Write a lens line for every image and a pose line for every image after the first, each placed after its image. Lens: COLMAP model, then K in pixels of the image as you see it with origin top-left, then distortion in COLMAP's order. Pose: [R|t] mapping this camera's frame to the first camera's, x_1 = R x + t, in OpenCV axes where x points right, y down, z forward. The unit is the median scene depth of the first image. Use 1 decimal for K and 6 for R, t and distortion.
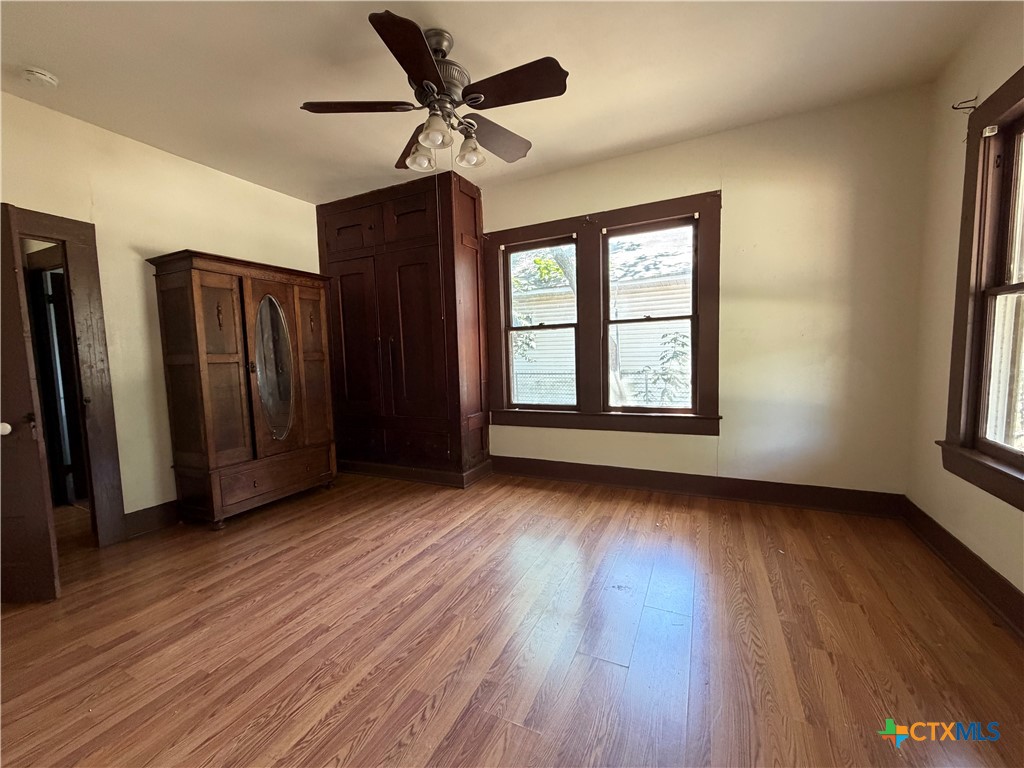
lens RADIAL K [[412.9, 0, 510.4], [0, 412.9, 383.9], [0, 0, 1]] dist [-0.000429, 0.000157]
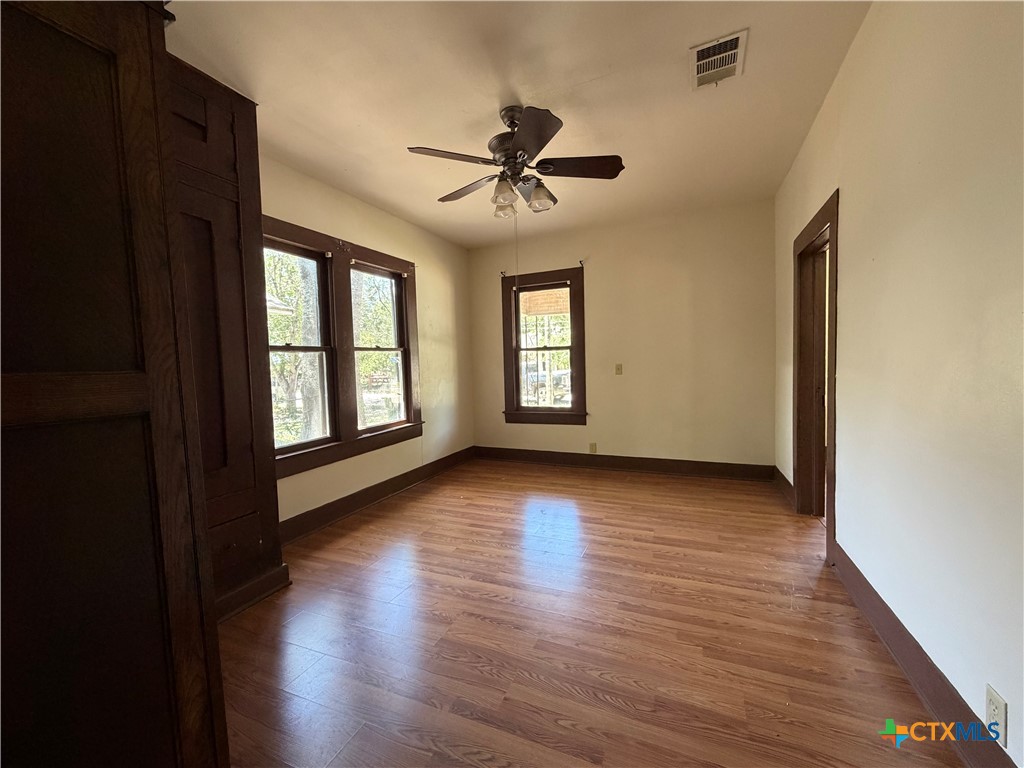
lens RADIAL K [[412.9, 0, 510.4], [0, 412.9, 383.9], [0, 0, 1]] dist [-0.000429, 0.000157]
pose [[-0.039653, -0.017167, 0.999066, -1.172945], [0.116124, 0.992998, 0.021672, -0.057059], [-0.992443, 0.116875, -0.037382, 0.955562]]
